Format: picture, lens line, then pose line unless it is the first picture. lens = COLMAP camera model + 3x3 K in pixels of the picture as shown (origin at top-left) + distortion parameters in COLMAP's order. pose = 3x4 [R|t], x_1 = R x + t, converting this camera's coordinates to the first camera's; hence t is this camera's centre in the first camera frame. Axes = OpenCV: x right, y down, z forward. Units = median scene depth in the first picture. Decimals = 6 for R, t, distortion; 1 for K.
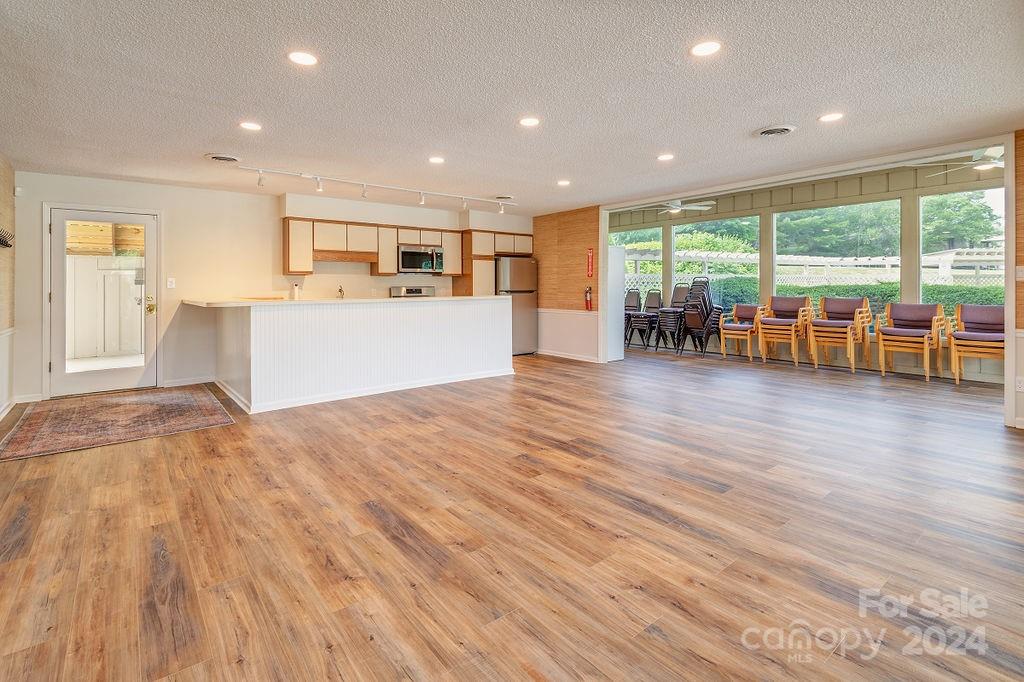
lens RADIAL K [[468.5, 0, 518.6], [0, 468.5, 340.7], [0, 0, 1]] dist [0.004464, -0.000087]
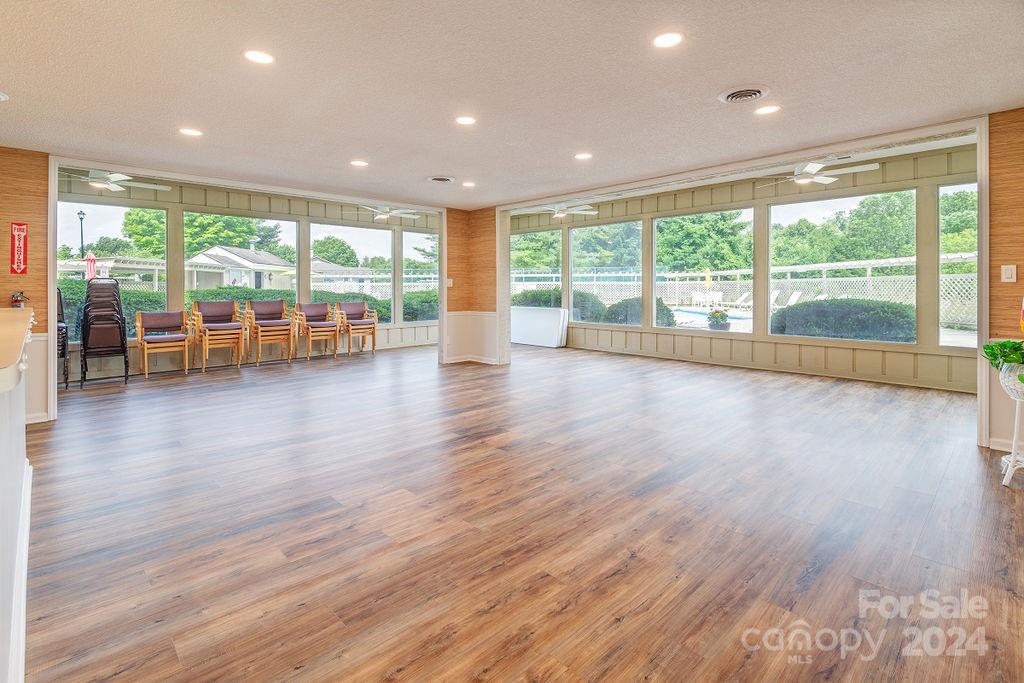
lens RADIAL K [[468.5, 0, 518.6], [0, 468.5, 341.2], [0, 0, 1]] dist [0.004464, -0.000087]
pose [[-0.058253, -0.109457, 0.992283, -1.129715], [0.122685, 0.985652, 0.115928, -0.119683], [-0.990735, 0.128491, -0.043988, 1.101954]]
